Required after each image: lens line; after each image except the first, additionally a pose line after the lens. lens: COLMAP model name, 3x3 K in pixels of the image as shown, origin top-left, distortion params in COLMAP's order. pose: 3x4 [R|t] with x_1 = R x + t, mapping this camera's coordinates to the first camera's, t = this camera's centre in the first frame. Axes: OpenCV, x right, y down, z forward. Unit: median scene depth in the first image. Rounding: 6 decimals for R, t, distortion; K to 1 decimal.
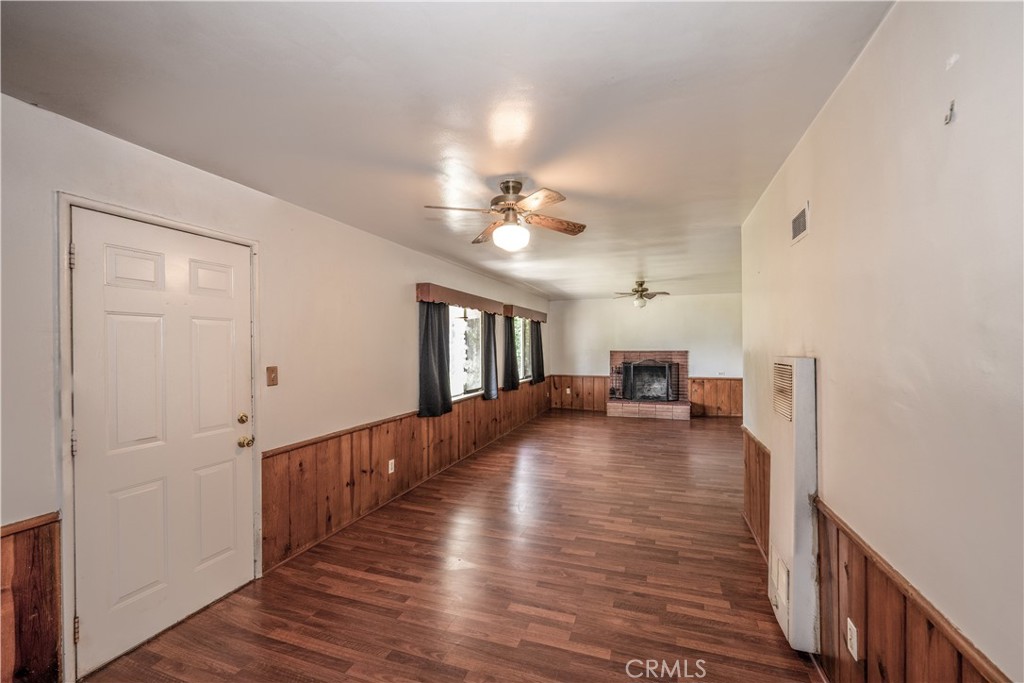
lens RADIAL K [[414.6, 0, 488.2], [0, 414.6, 346.2], [0, 0, 1]] dist [-0.003277, 0.000587]
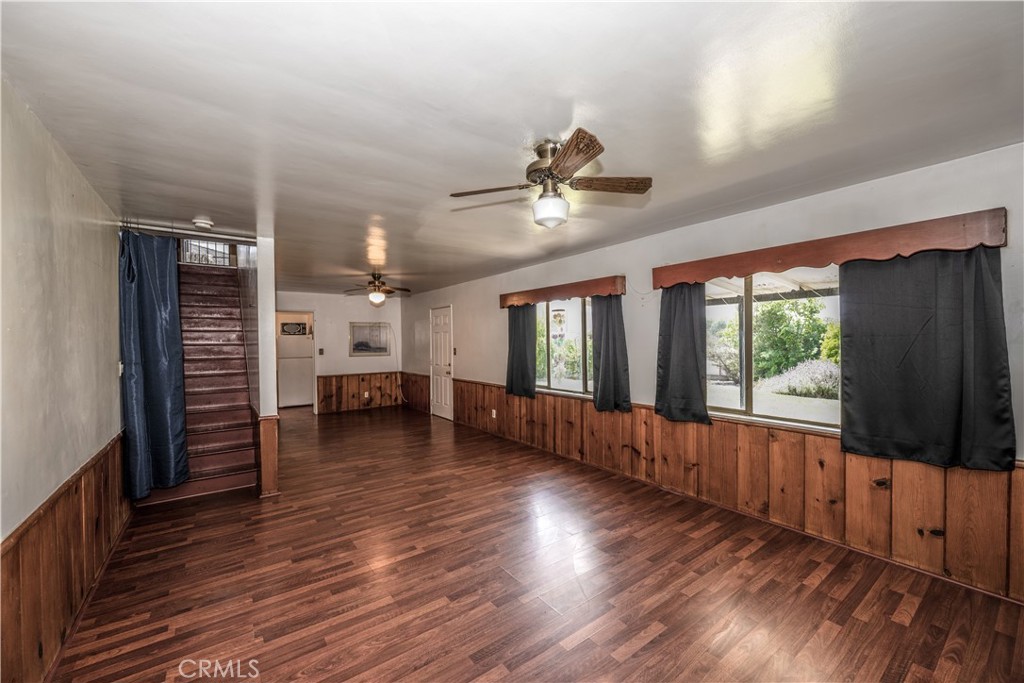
lens RADIAL K [[414.6, 0, 524.8], [0, 414.6, 361.5], [0, 0, 1]] dist [-0.003277, 0.000587]
pose [[-0.506193, 0.061657, -0.860214, 0.897026], [0.015898, 0.997939, 0.062173, -0.013115], [0.862274, 0.017796, -0.506129, 1.569576]]
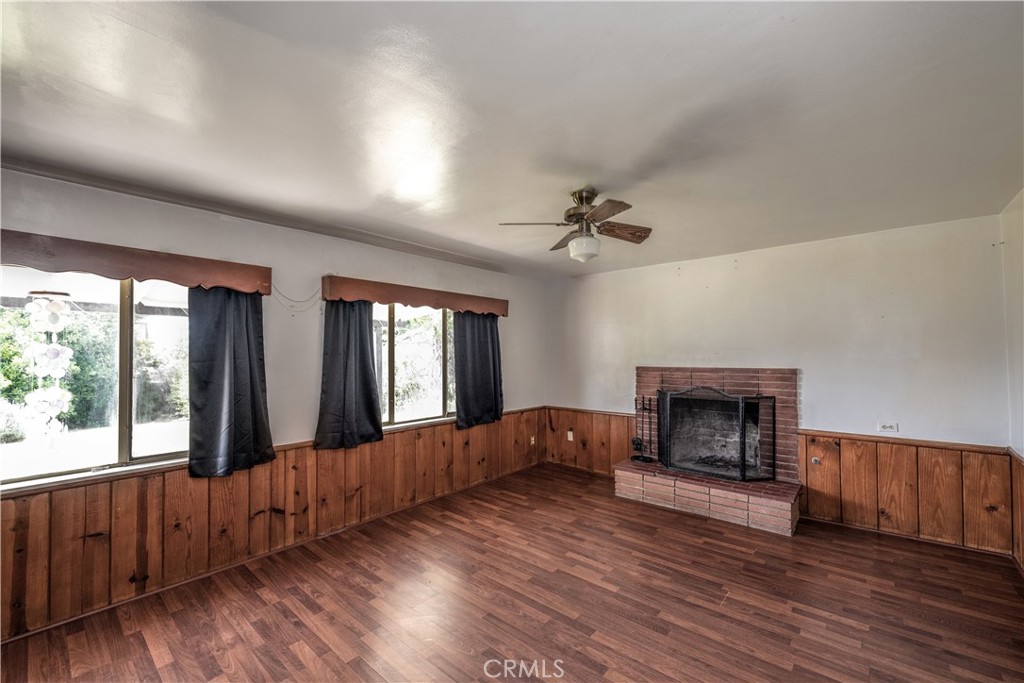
lens RADIAL K [[414.6, 0, 505.6], [0, 414.6, 355.4], [0, 0, 1]] dist [-0.003277, 0.000587]
pose [[0.945053, -0.000623, -0.326918, 0.579243], [0.000816, 1.000000, 0.000454, -0.007070], [0.326917, -0.000696, 0.945053, 0.846129]]
